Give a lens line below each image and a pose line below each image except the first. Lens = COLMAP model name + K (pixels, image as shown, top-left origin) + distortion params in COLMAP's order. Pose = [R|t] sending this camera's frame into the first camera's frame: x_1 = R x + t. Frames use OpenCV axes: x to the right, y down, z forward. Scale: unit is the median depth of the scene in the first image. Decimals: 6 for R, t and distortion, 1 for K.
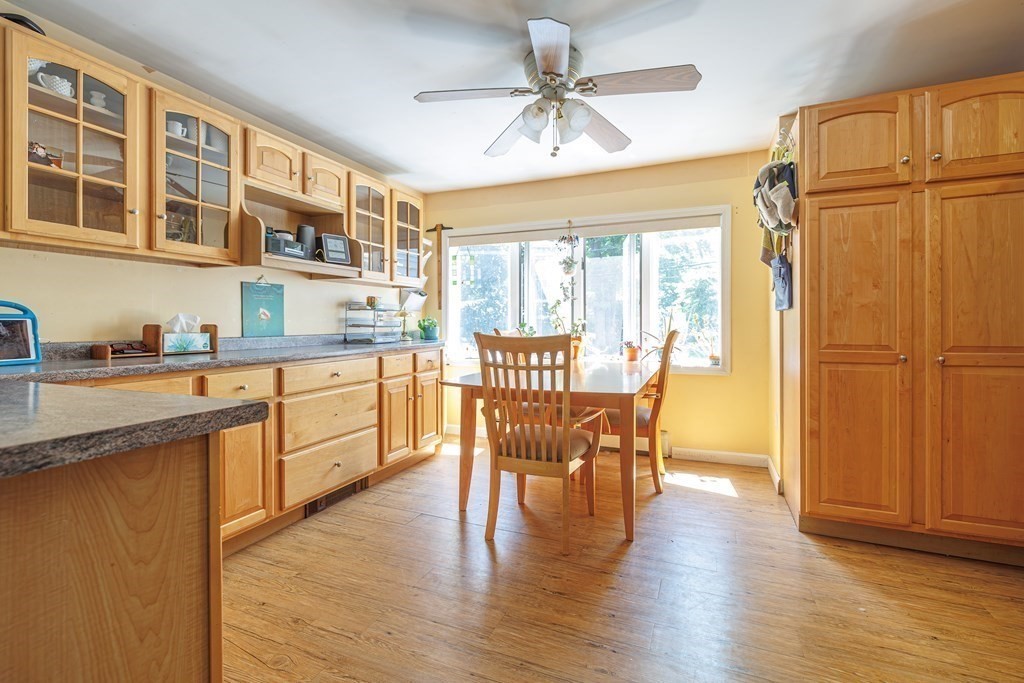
lens RADIAL K [[457.6, 0, 513.7], [0, 457.6, 323.1], [0, 0, 1]] dist [-0.000329, 0.000035]
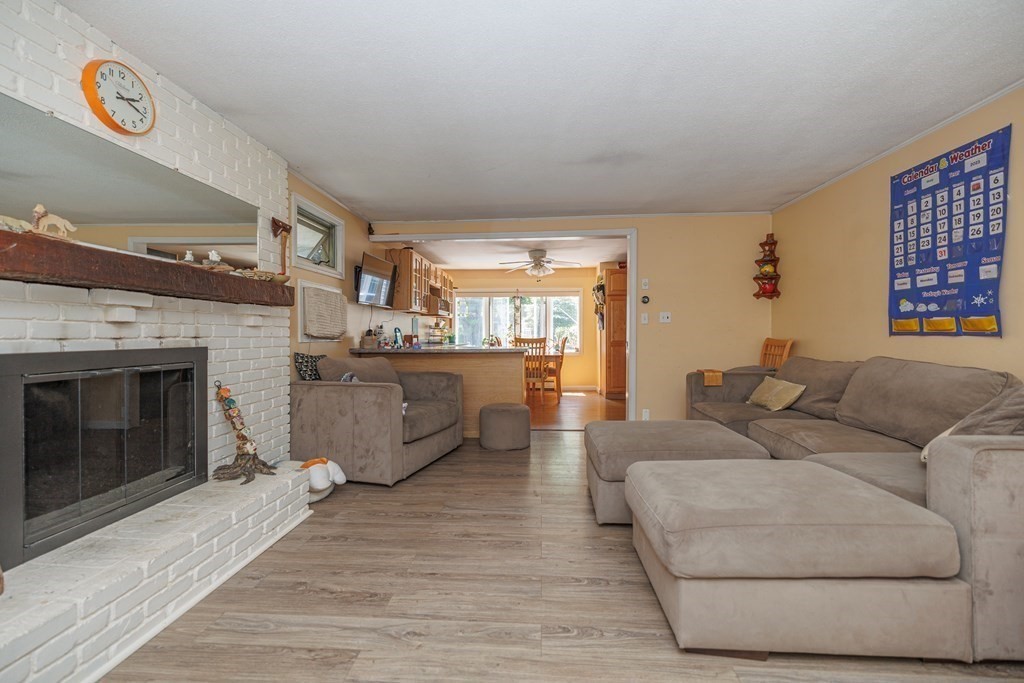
lens RADIAL K [[434.9, 0, 514.0], [0, 434.9, 338.8], [0, 0, 1]] dist [0.000249, 0.000009]
pose [[0.944943, -0.002127, 0.327227, -0.791467], [0.000488, 0.999987, 0.005090, 0.011354], [-0.327233, -0.004650, 0.944932, -1.350652]]
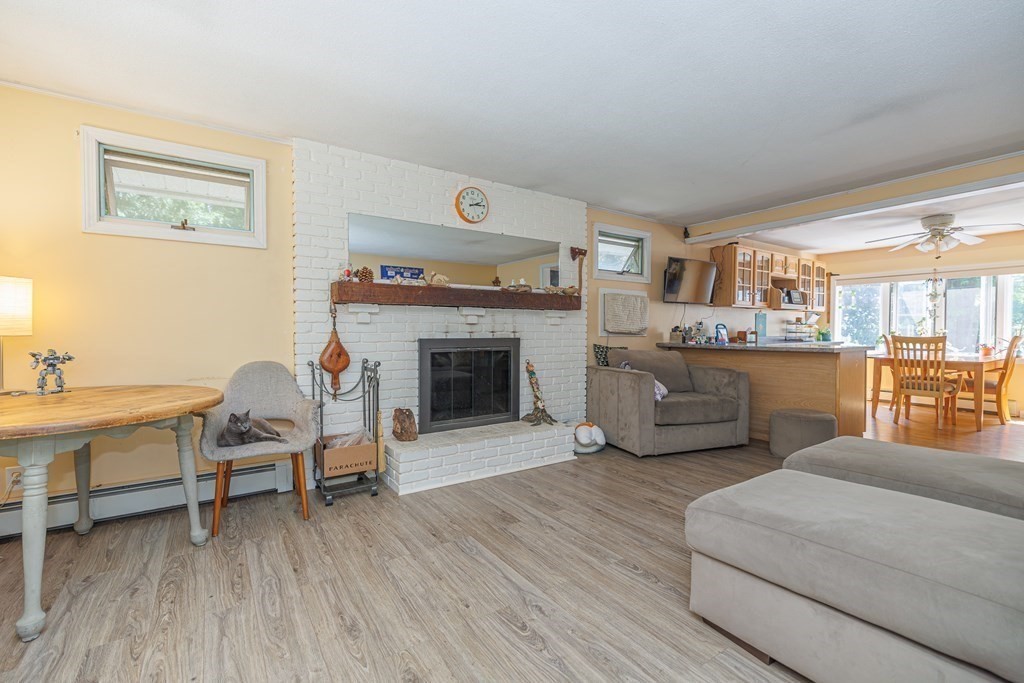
lens RADIAL K [[448.0, 0, 512.0], [0, 448.0, 341.5], [0, 0, 1]] dist [-0.002736, -0.000149]
pose [[0.836621, 0.019508, -0.547434, -0.348939], [-0.007206, 0.999671, 0.024610, 0.007875], [0.547734, -0.016644, 0.836487, -1.541011]]
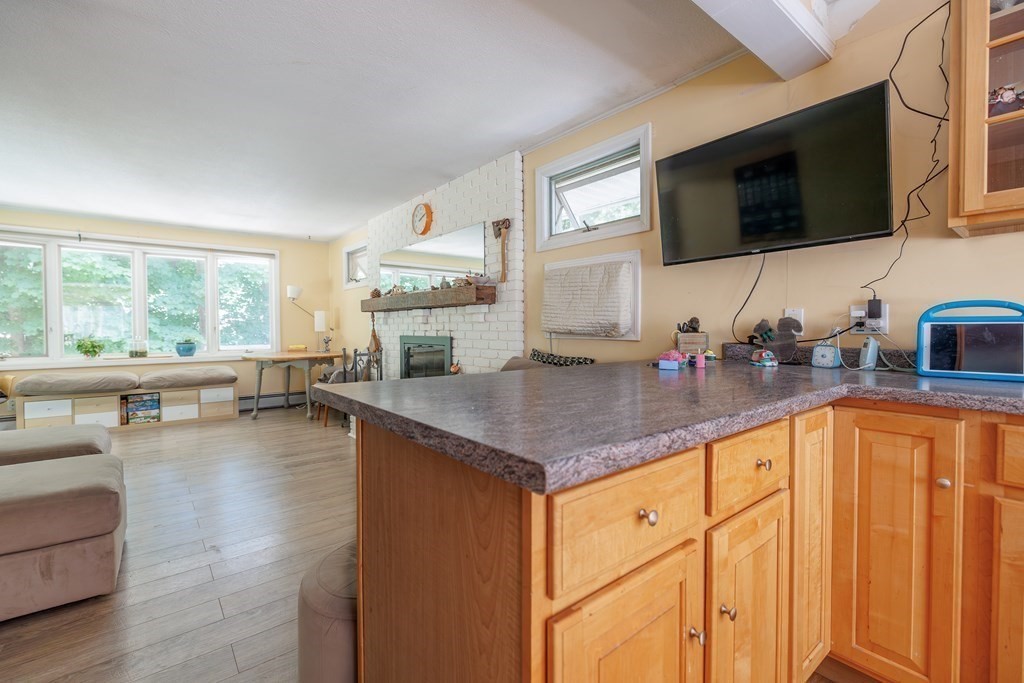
lens RADIAL K [[449.0, 0, 505.0], [0, 449.0, 335.2], [0, 0, 1]] dist [-0.001110, -0.000323]
pose [[-0.477322, 0.021564, -0.878464, -0.000428], [0.003076, 0.999734, 0.022870, -0.003918], [0.878723, 0.008215, -0.477261, 0.350764]]
